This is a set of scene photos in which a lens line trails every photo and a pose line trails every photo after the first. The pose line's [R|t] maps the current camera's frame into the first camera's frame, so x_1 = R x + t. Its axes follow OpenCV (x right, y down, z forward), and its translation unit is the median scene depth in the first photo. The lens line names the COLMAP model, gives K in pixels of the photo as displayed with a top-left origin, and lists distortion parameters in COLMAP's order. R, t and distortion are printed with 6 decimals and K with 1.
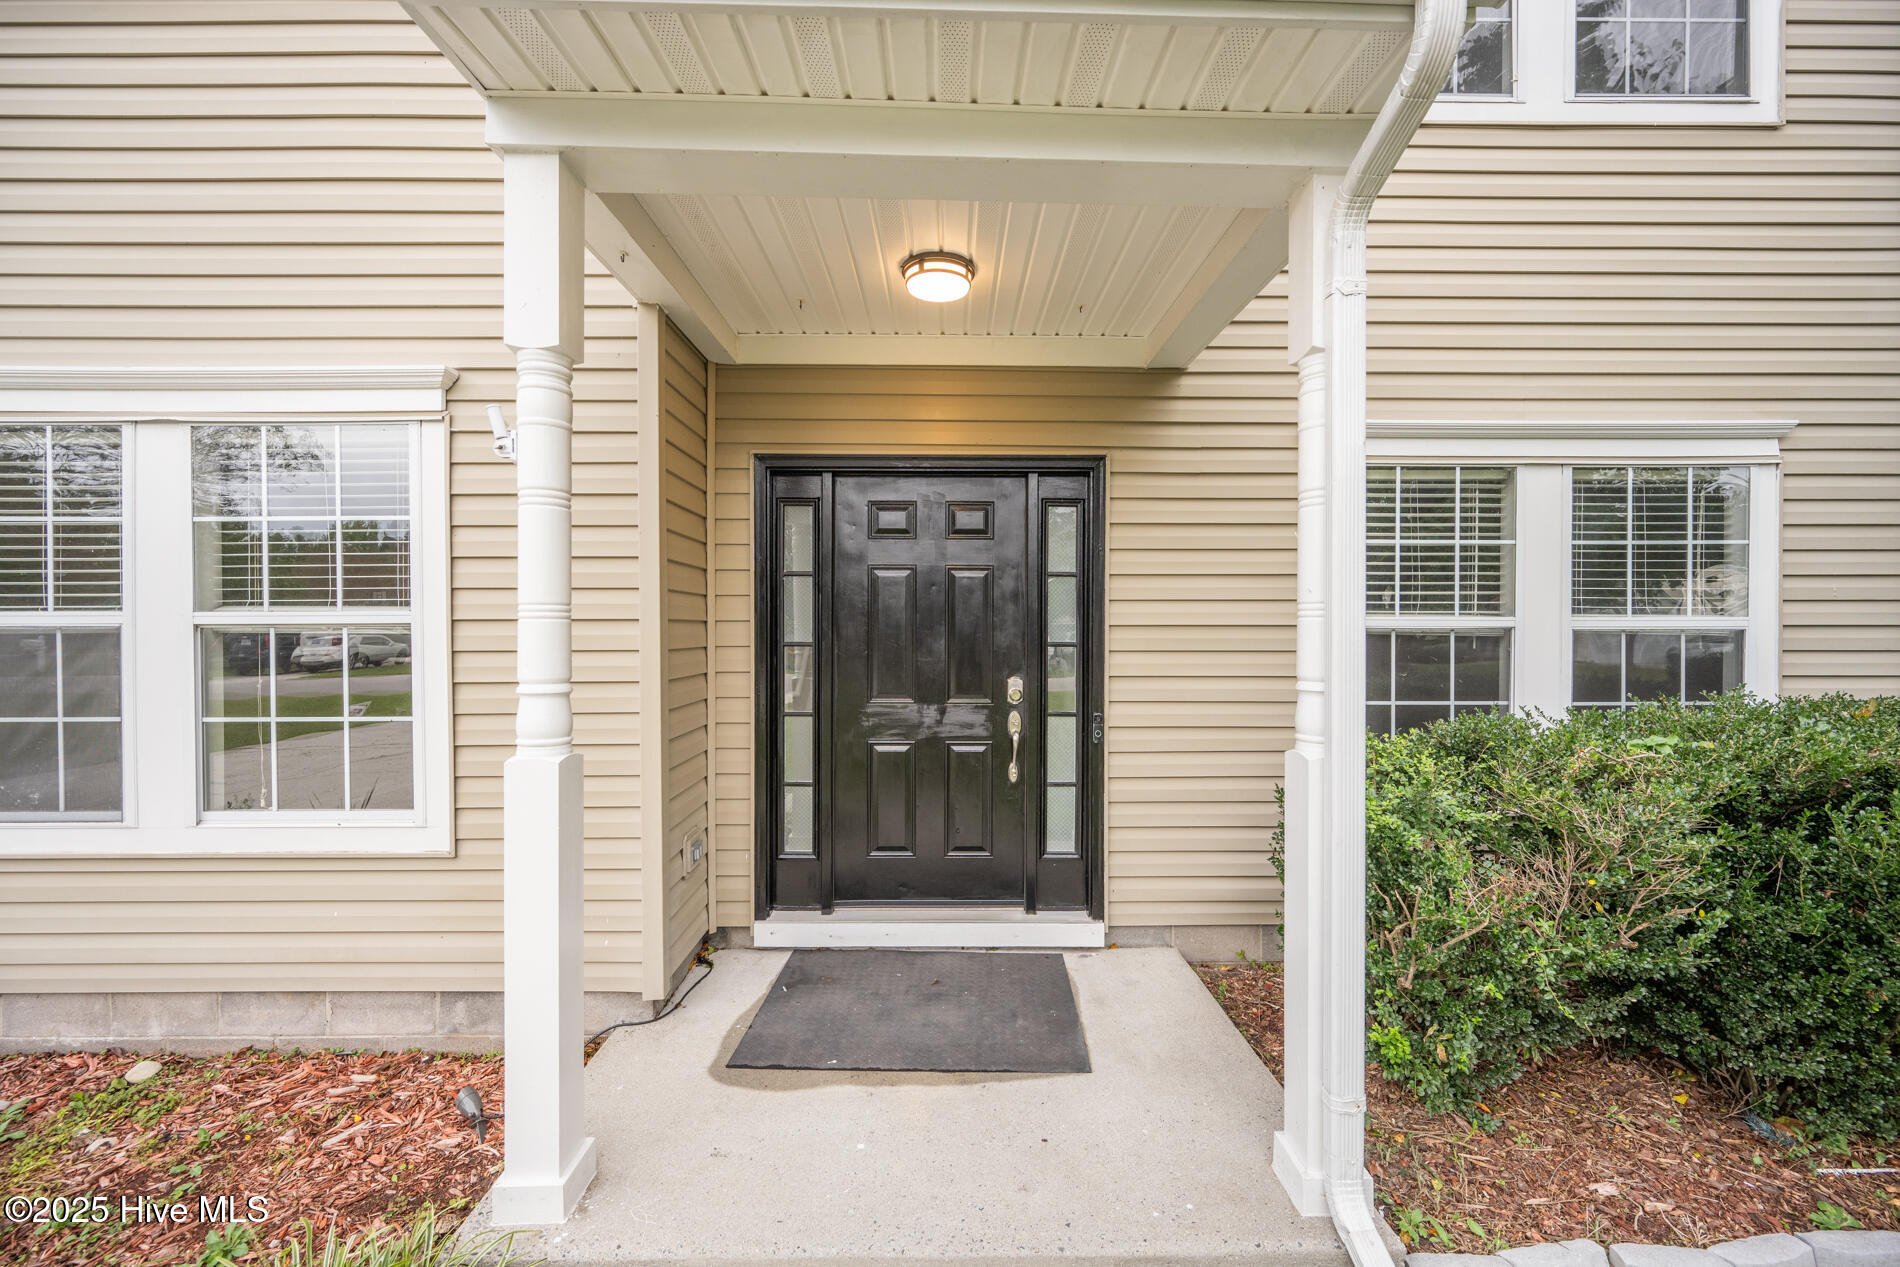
lens RADIAL K [[755.9, 0, 951.3], [0, 755.9, 639.3], [0, 0, 1]] dist [-0.001334, 0.000226]
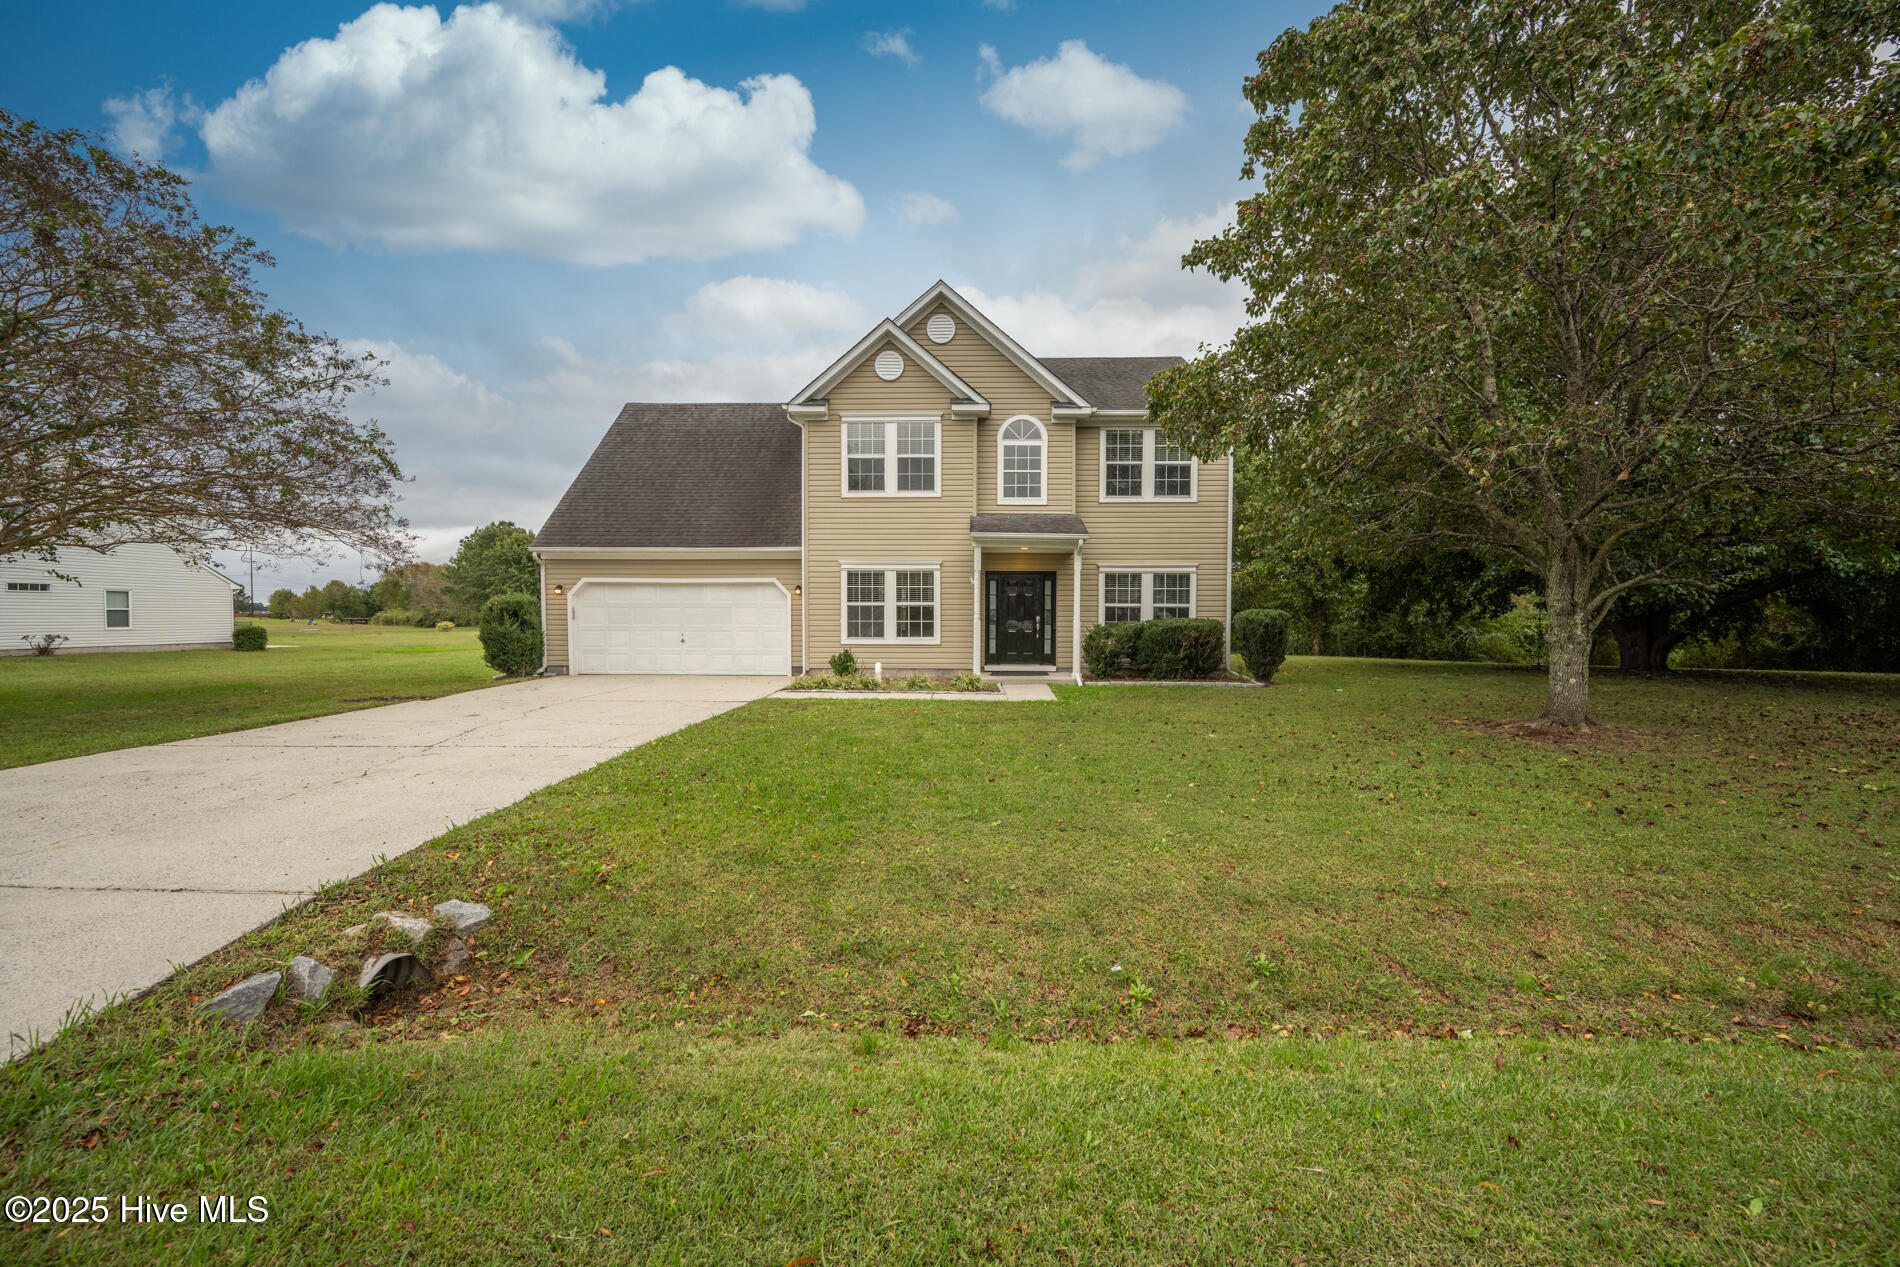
lens RADIAL K [[755.9, 0, 959.4], [0, 755.9, 636.9], [0, 0, 1]] dist [-0.001334, 0.000226]
pose [[0.999730, 0.002758, -0.023083, -0.303604], [-0.002490, 0.999929, 0.011613, 0.125434], [0.023114, -0.011553, 0.999666, -3.808848]]
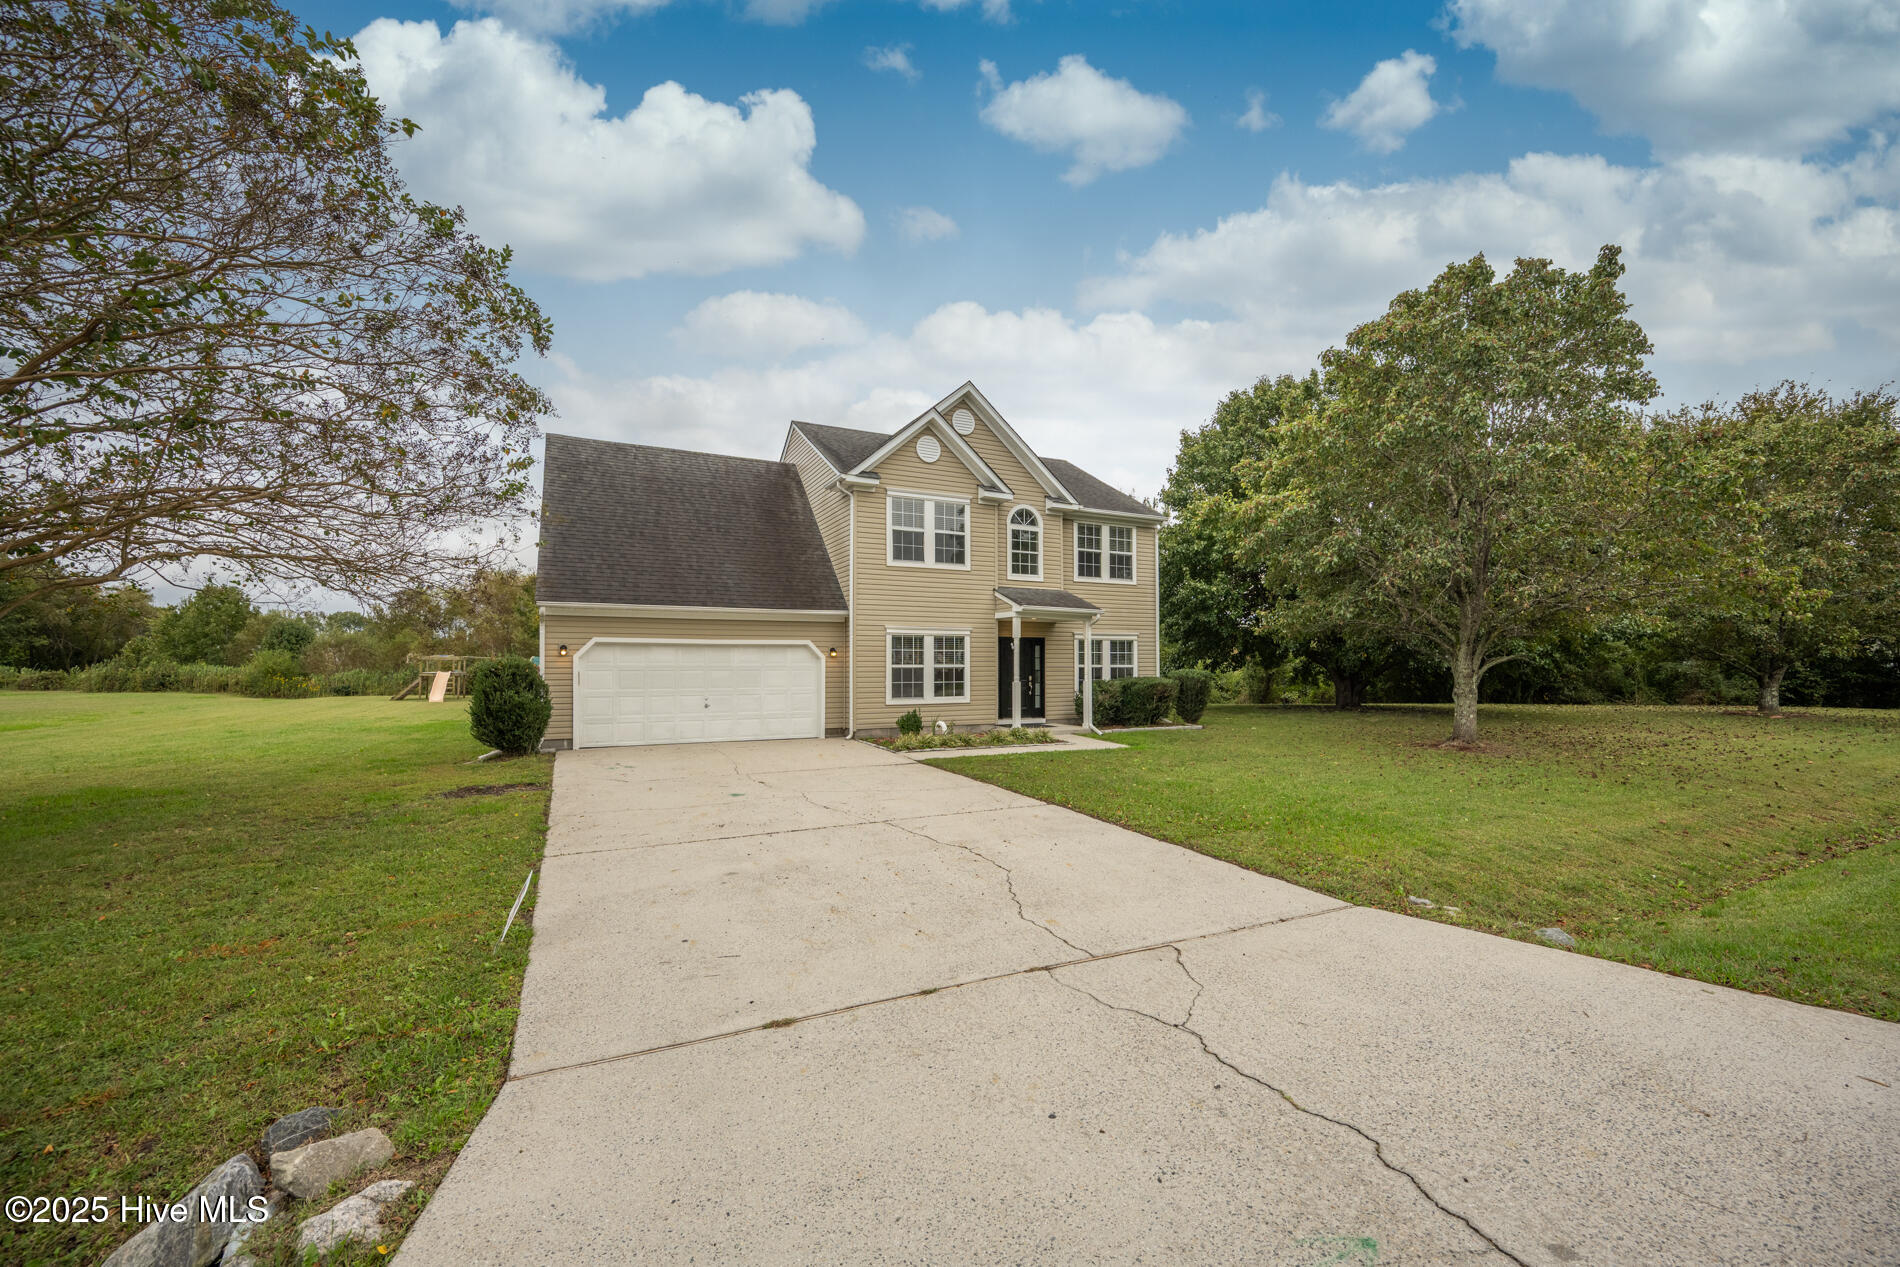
lens RADIAL K [[755.9, 0, 965.8], [0, 755.9, 643.2], [0, 0, 1]] dist [-0.001334, 0.000226]
pose [[0.891187, 0.011707, 0.453484, -2.869161], [0.007752, 0.999128, -0.041027, 0.033637], [-0.453569, 0.040078, 0.890319, -3.754568]]
